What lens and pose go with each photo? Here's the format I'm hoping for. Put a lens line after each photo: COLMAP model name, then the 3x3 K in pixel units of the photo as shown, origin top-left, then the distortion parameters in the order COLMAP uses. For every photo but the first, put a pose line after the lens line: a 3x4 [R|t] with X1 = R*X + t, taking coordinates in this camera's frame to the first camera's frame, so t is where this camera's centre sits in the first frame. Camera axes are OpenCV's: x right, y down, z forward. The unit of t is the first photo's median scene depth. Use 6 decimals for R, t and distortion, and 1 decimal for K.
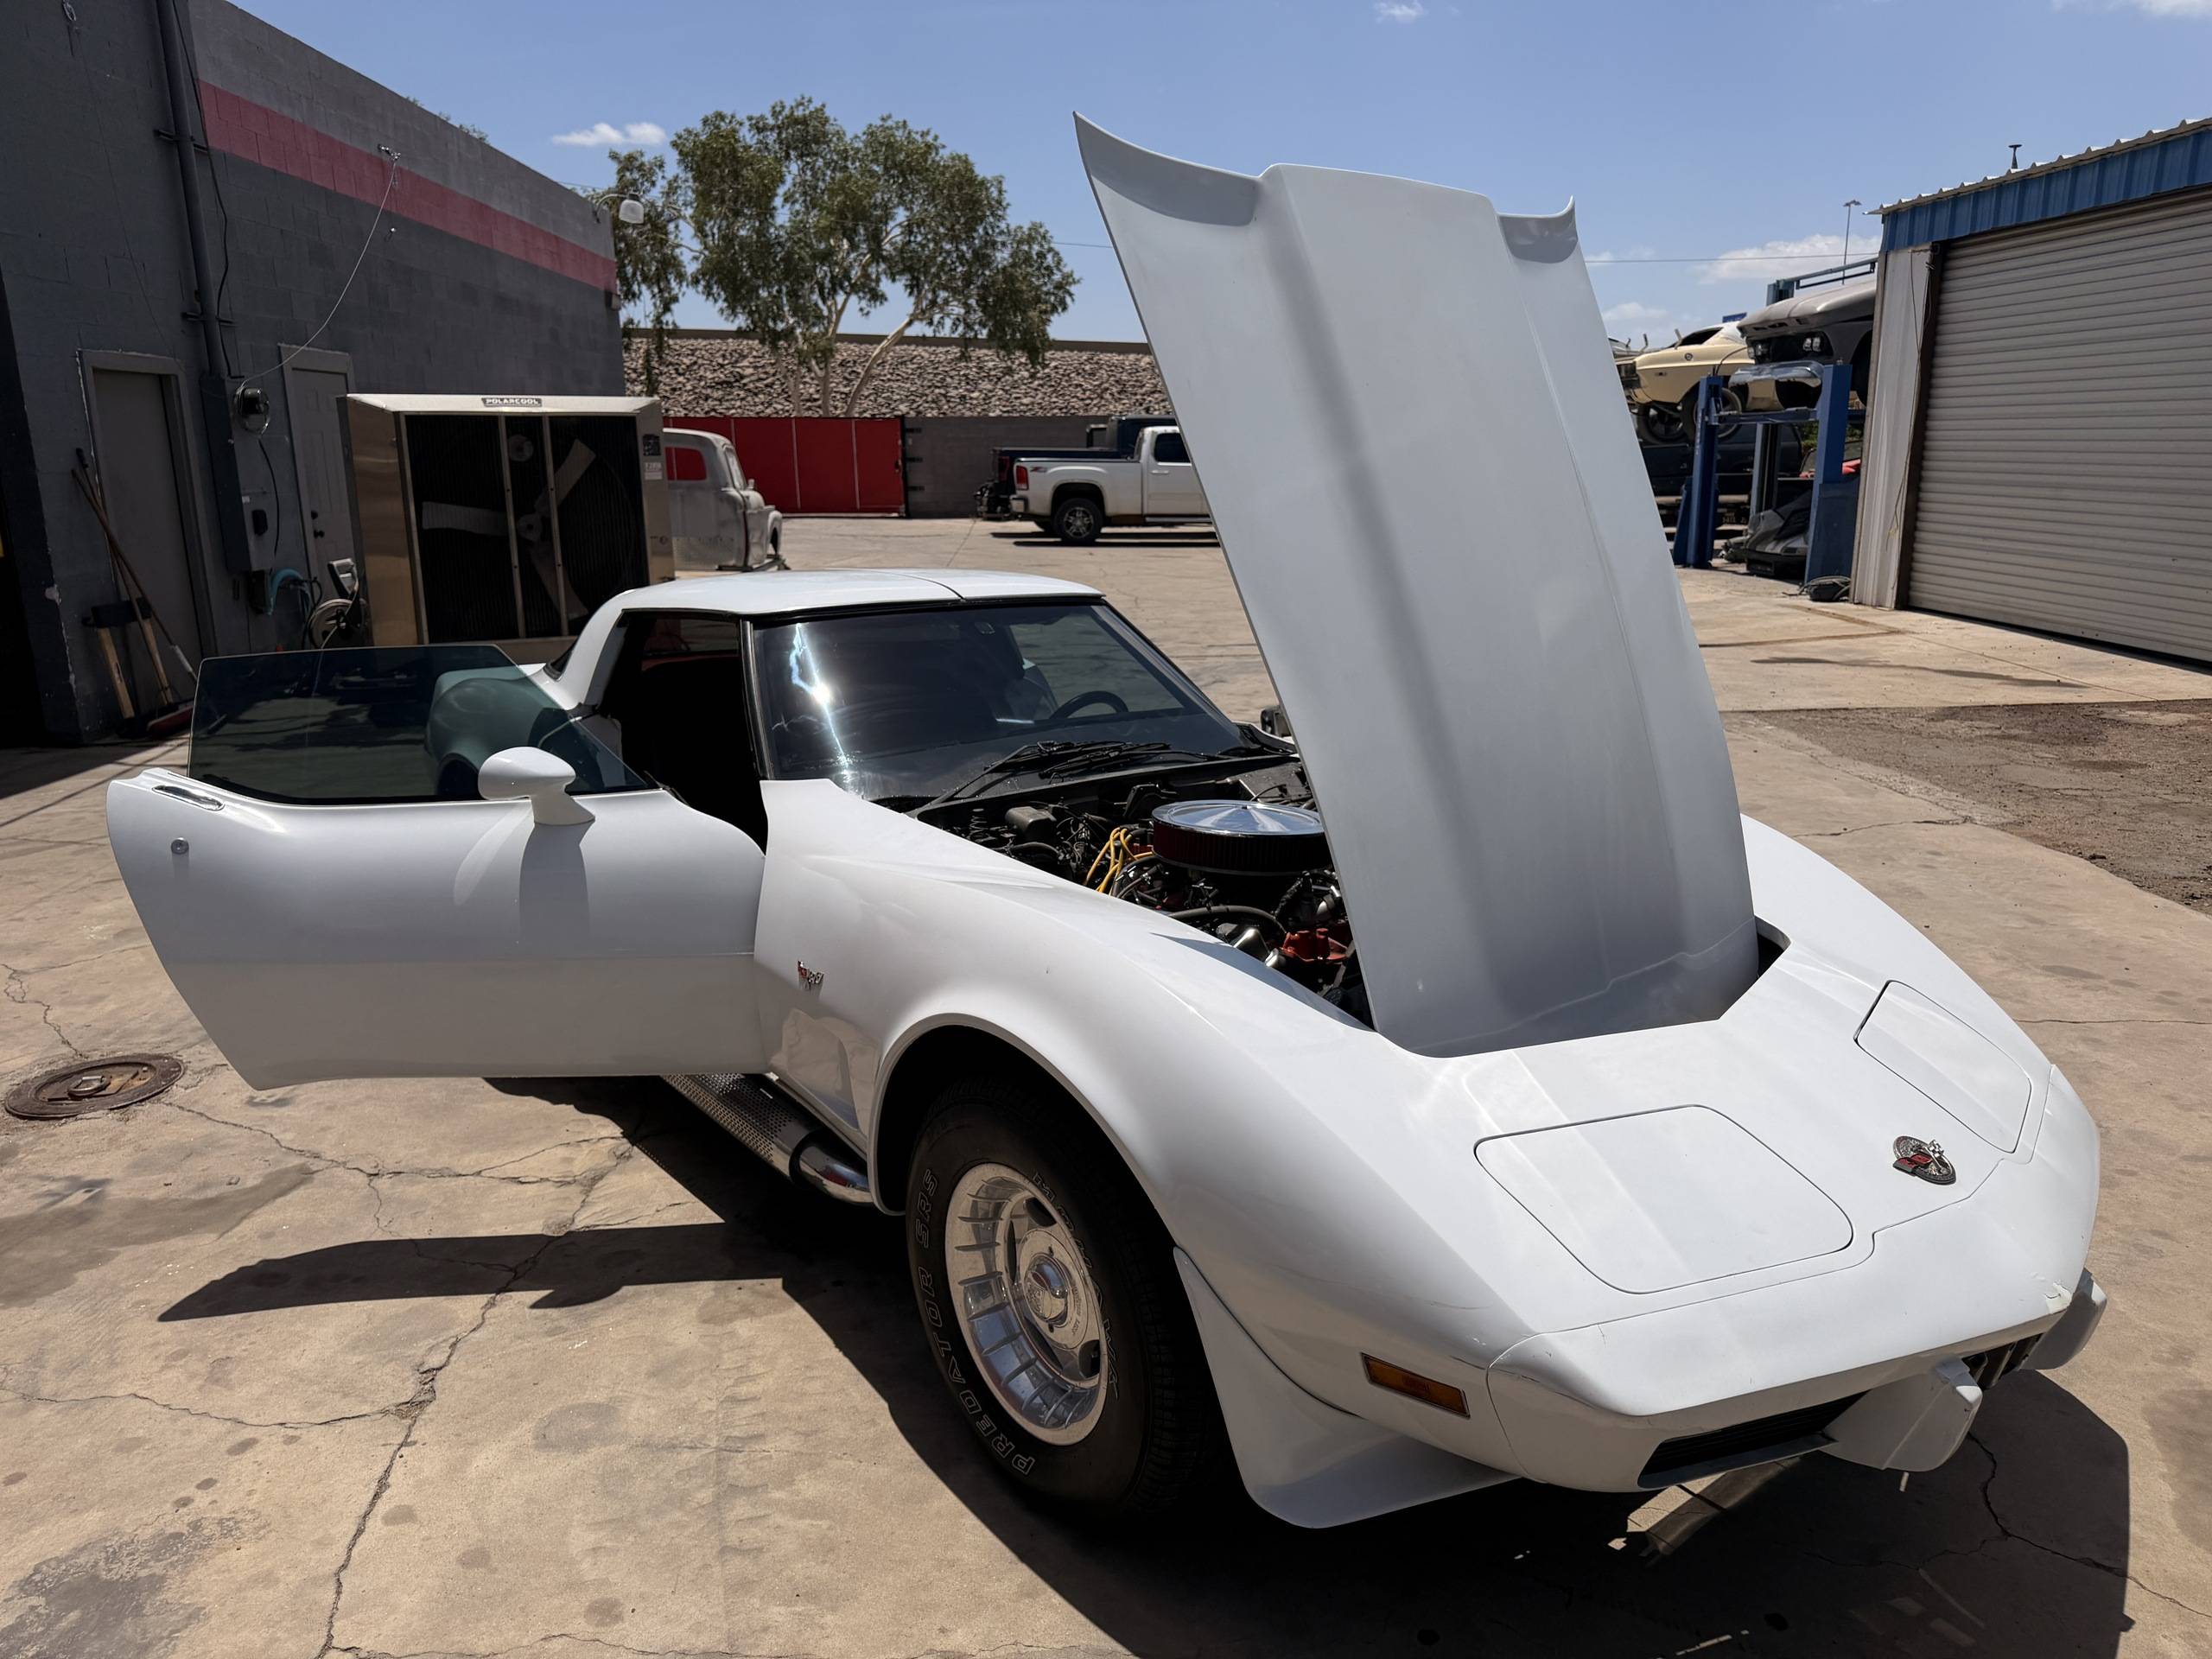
lens RADIAL K [[1571.0, 0, 1105.6], [0, 1571.0, 838.9], [0, 0, 1]] dist [0.021803, -0.029389]
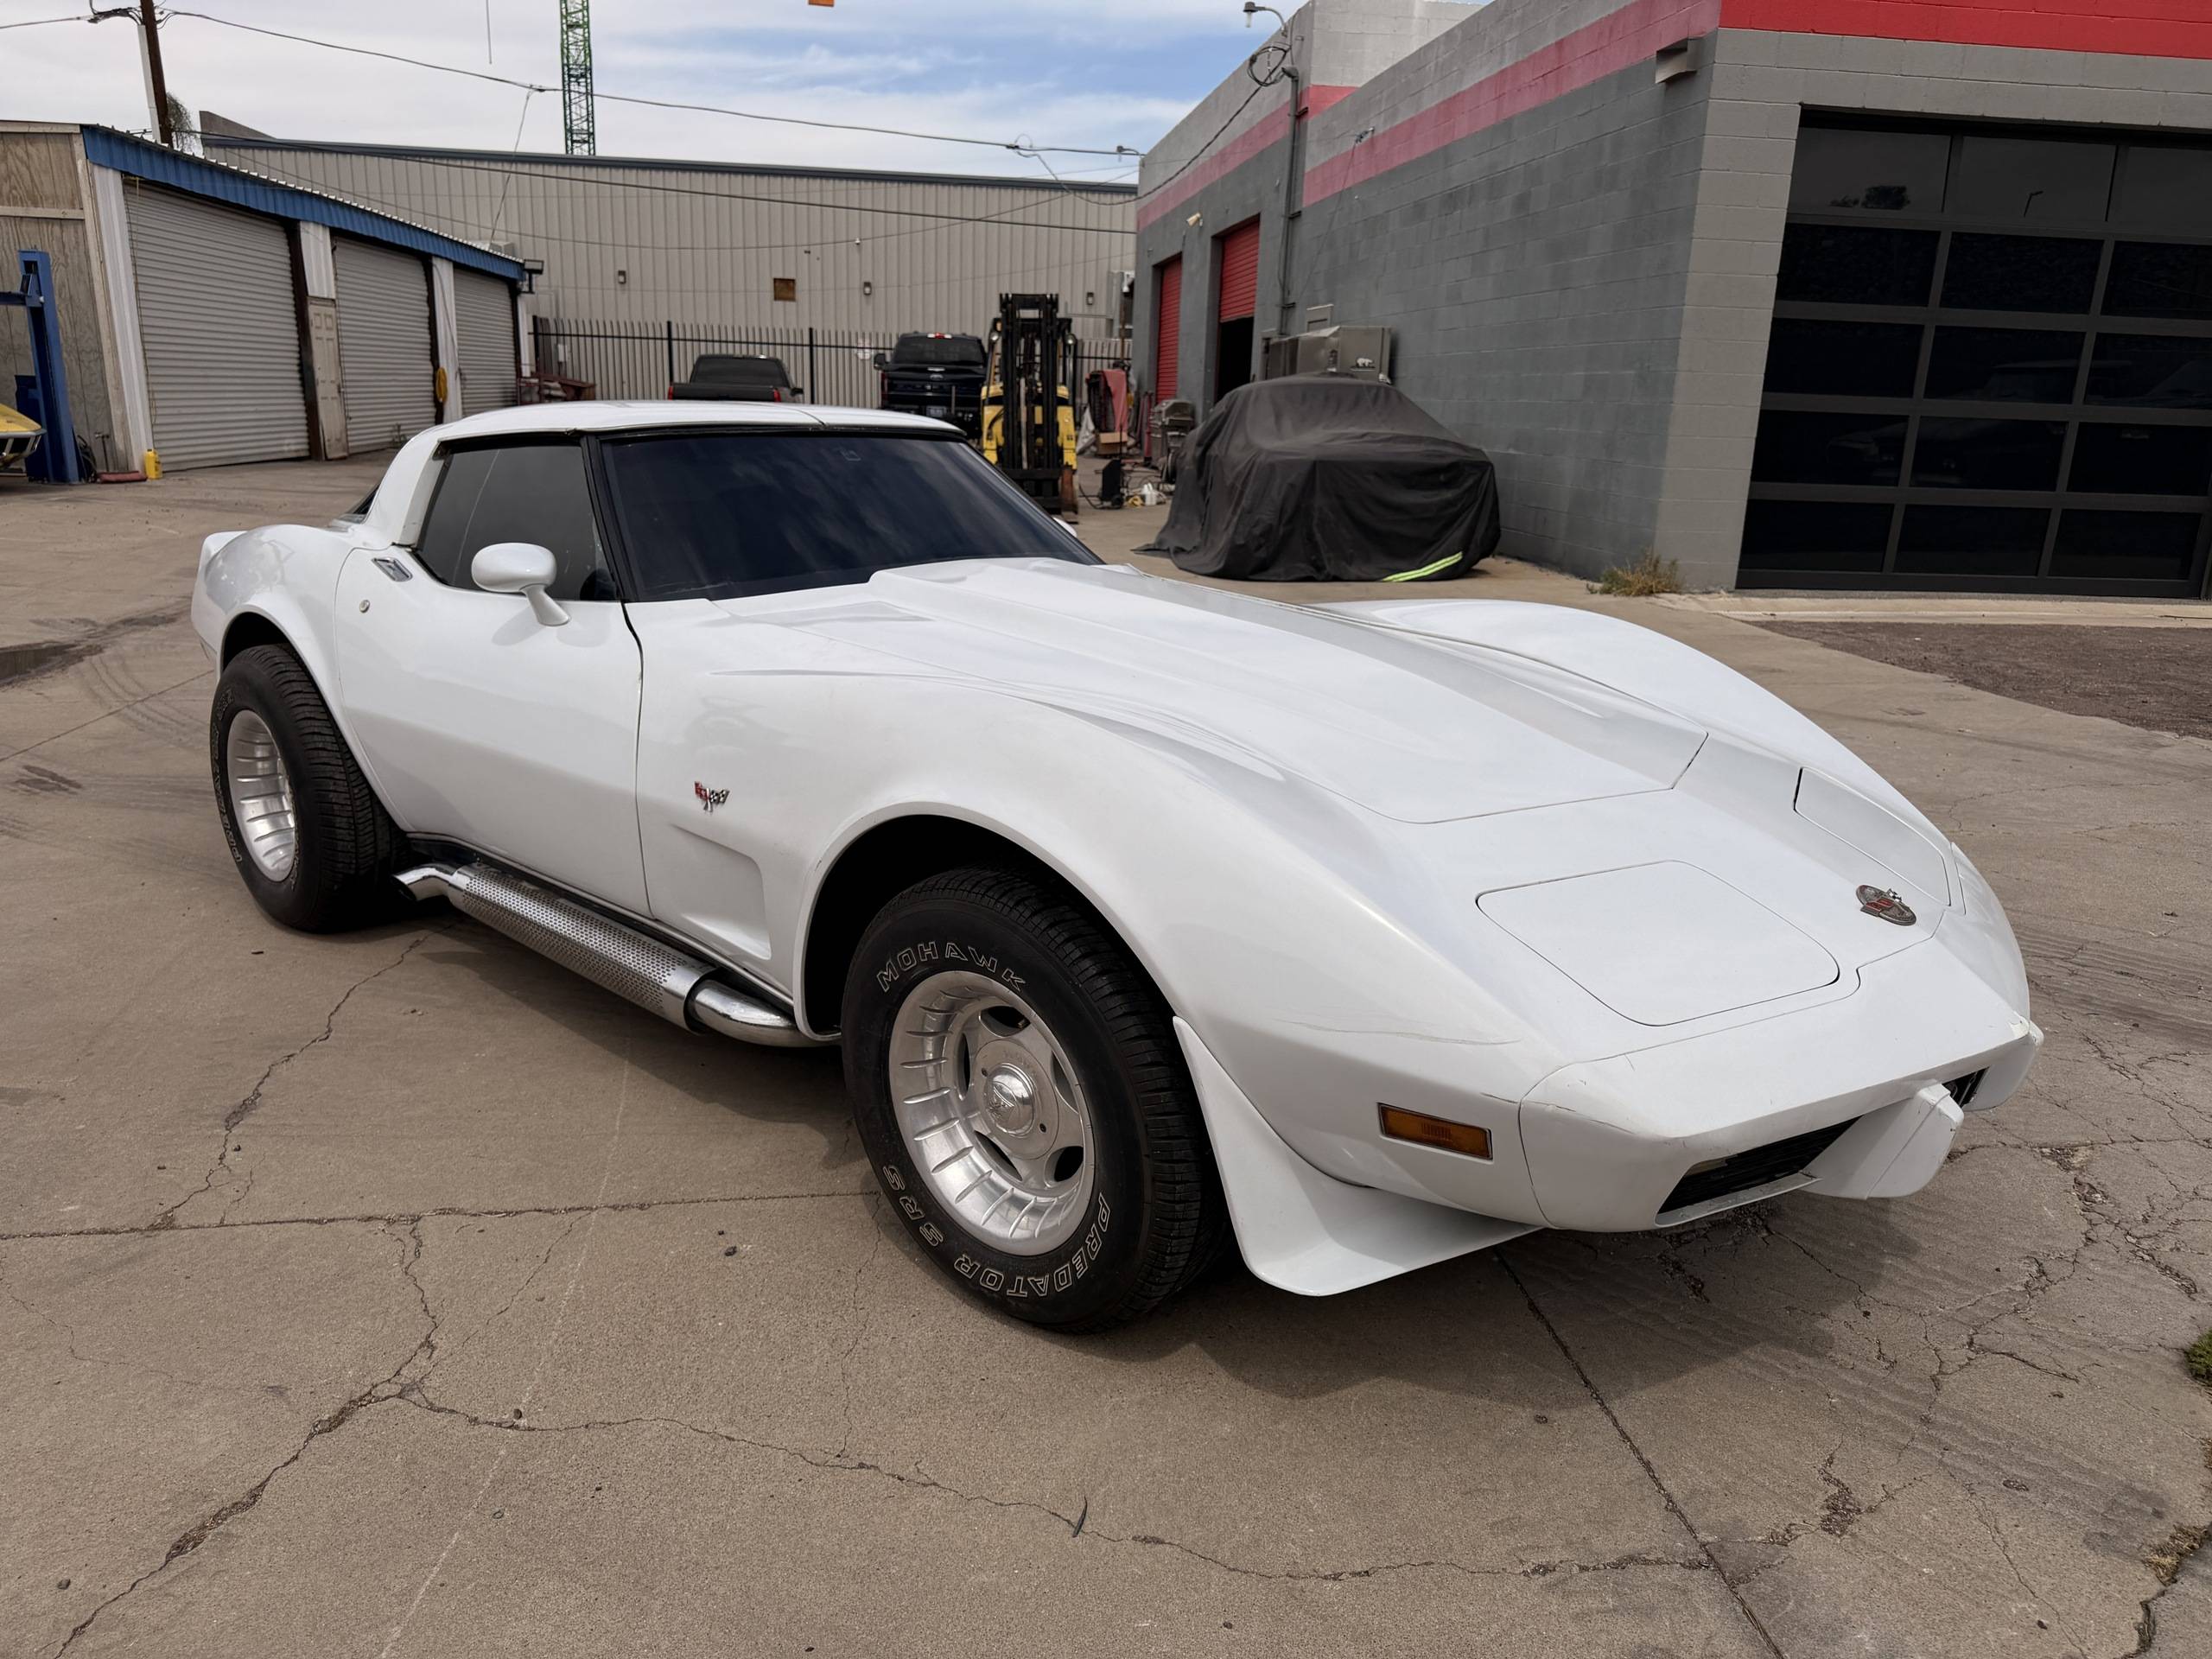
lens RADIAL K [[1571.0, 0, 1092.8], [0, 1571.0, 834.2], [0, 0, 1]] dist [0.021803, -0.029389]
pose [[0.988712, -0.025239, 0.147687, -0.068068], [0.020574, 0.999243, 0.033031, 0.055574], [-0.148409, -0.029619, 0.988482, 0.032960]]
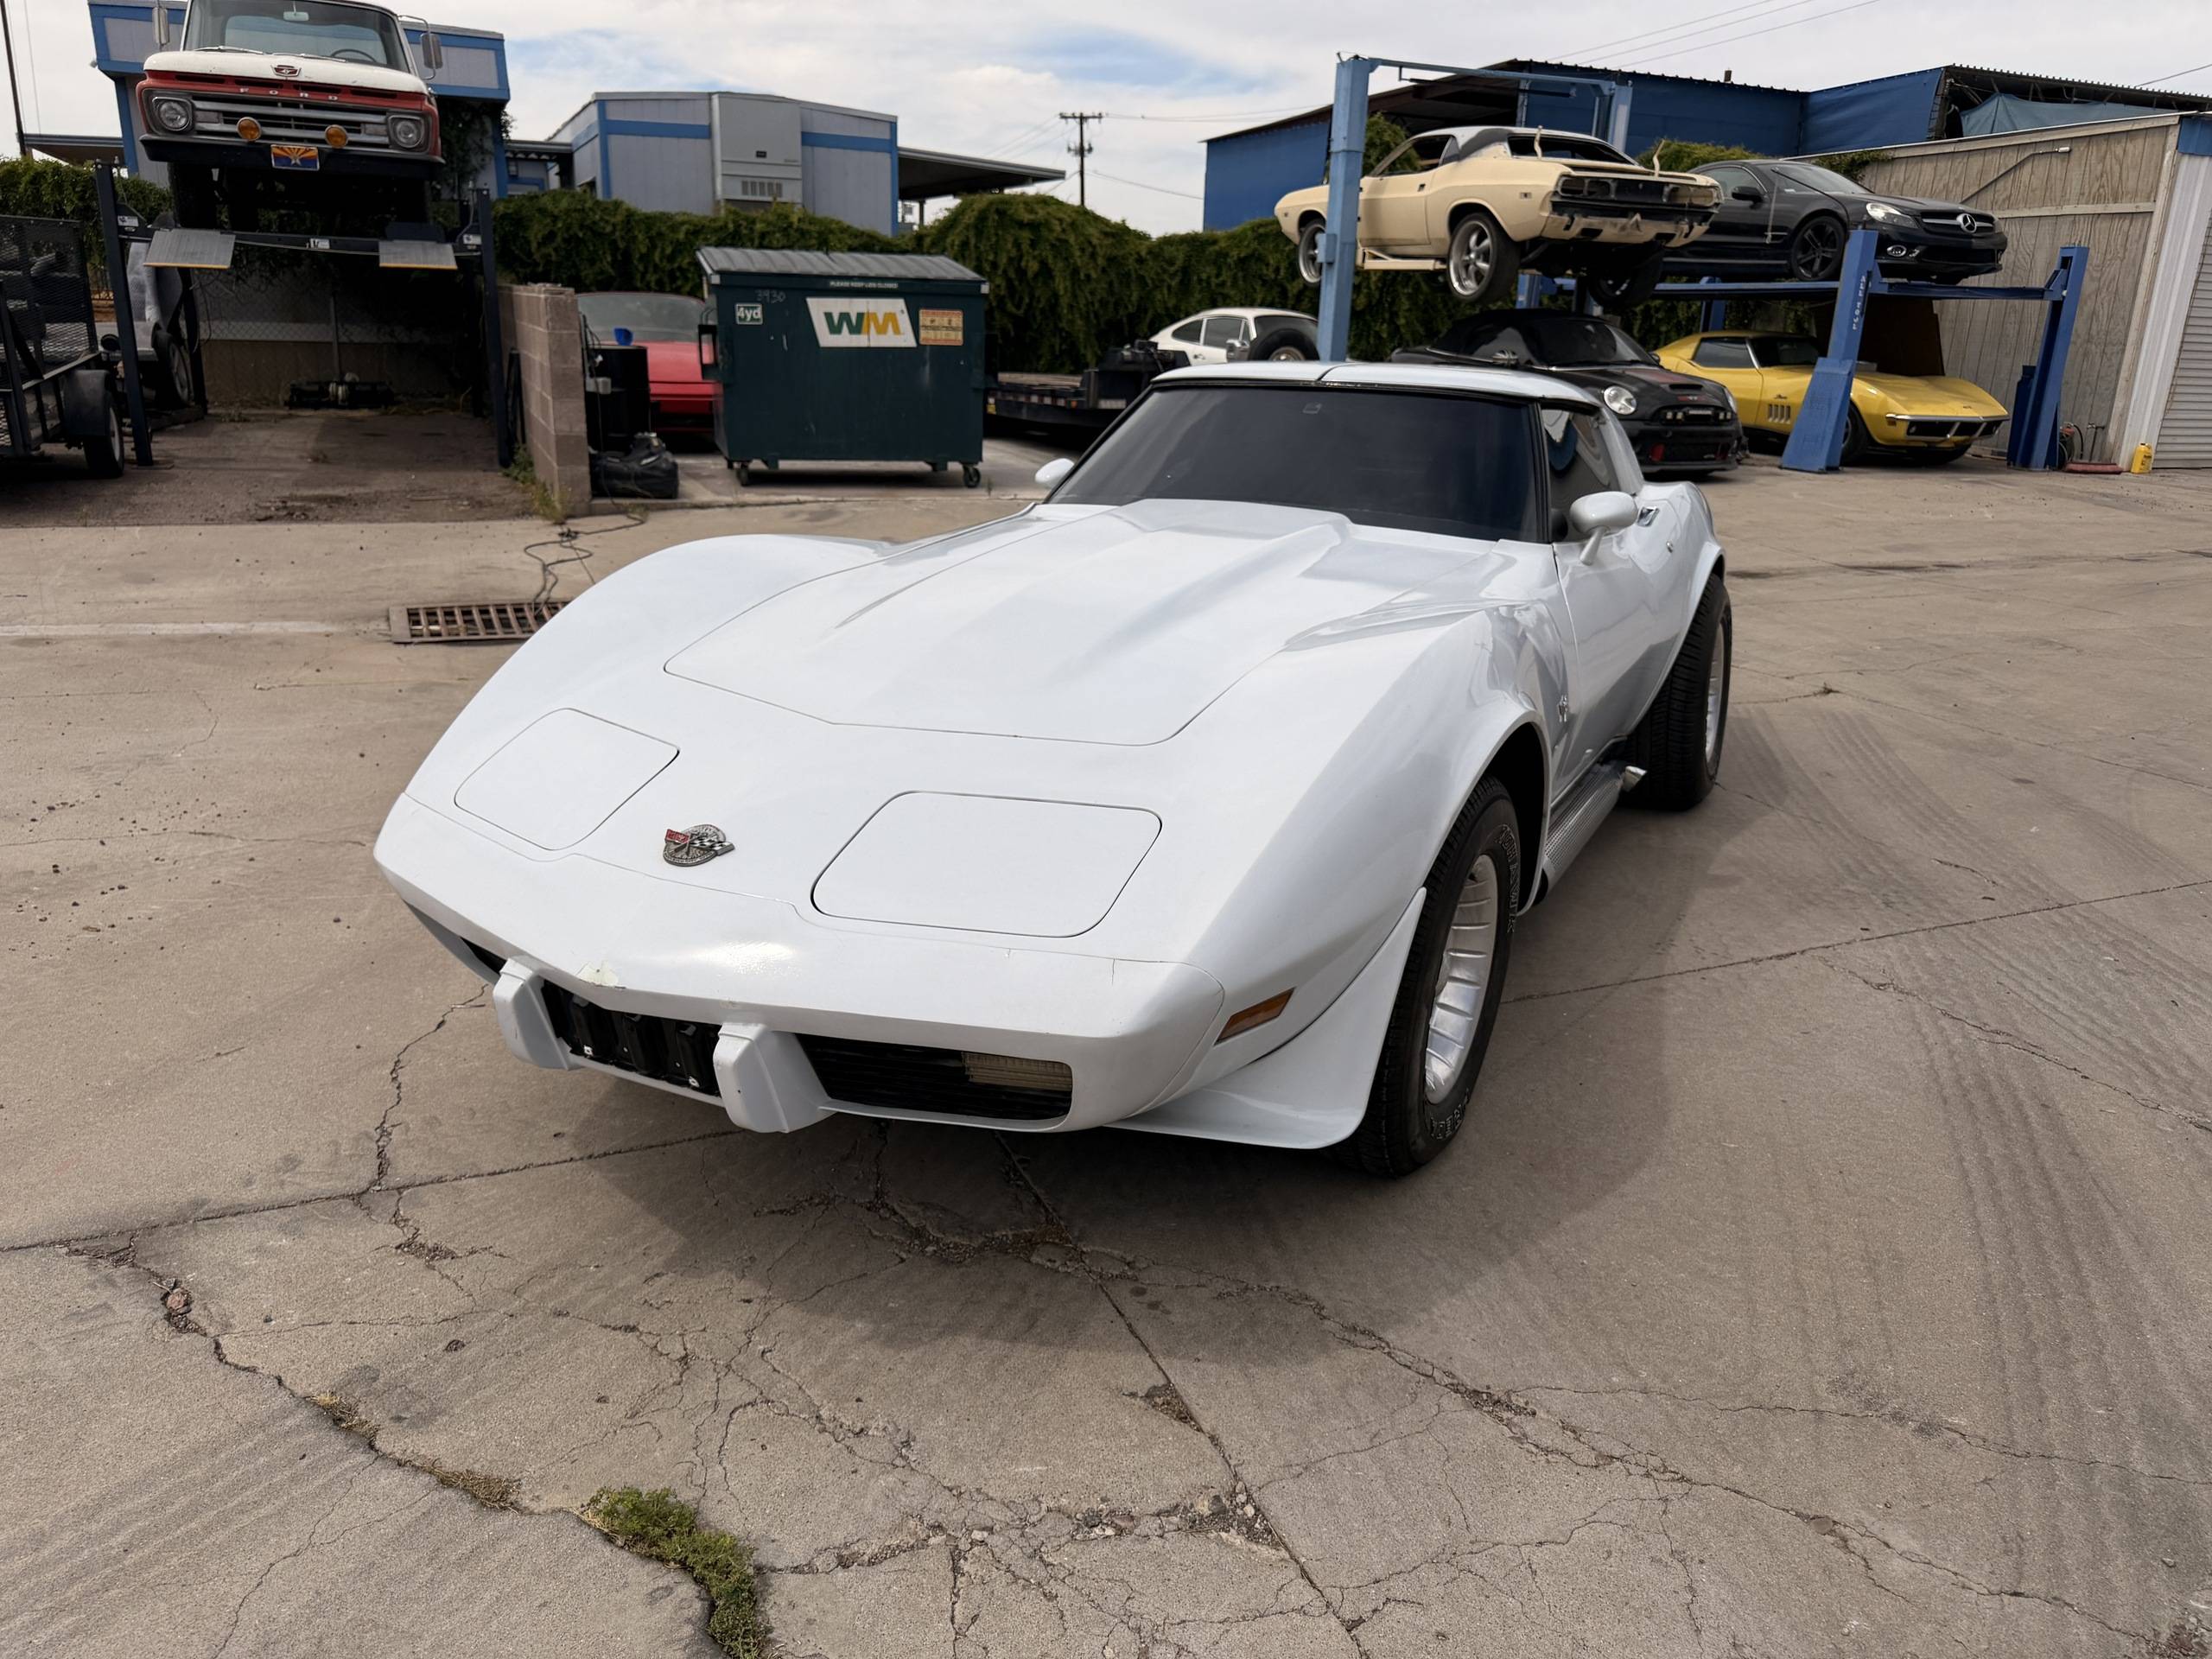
lens RADIAL K [[1571.0, 0, 1115.7], [0, 1571.0, 840.7], [0, 0, 1]] dist [0.021803, -0.029389]
pose [[0.427278, 0.286026, -0.857684, 0.733720], [-0.244241, 0.949886, 0.195098, -0.030365], [0.870505, 0.126120, 0.475725, 0.371022]]
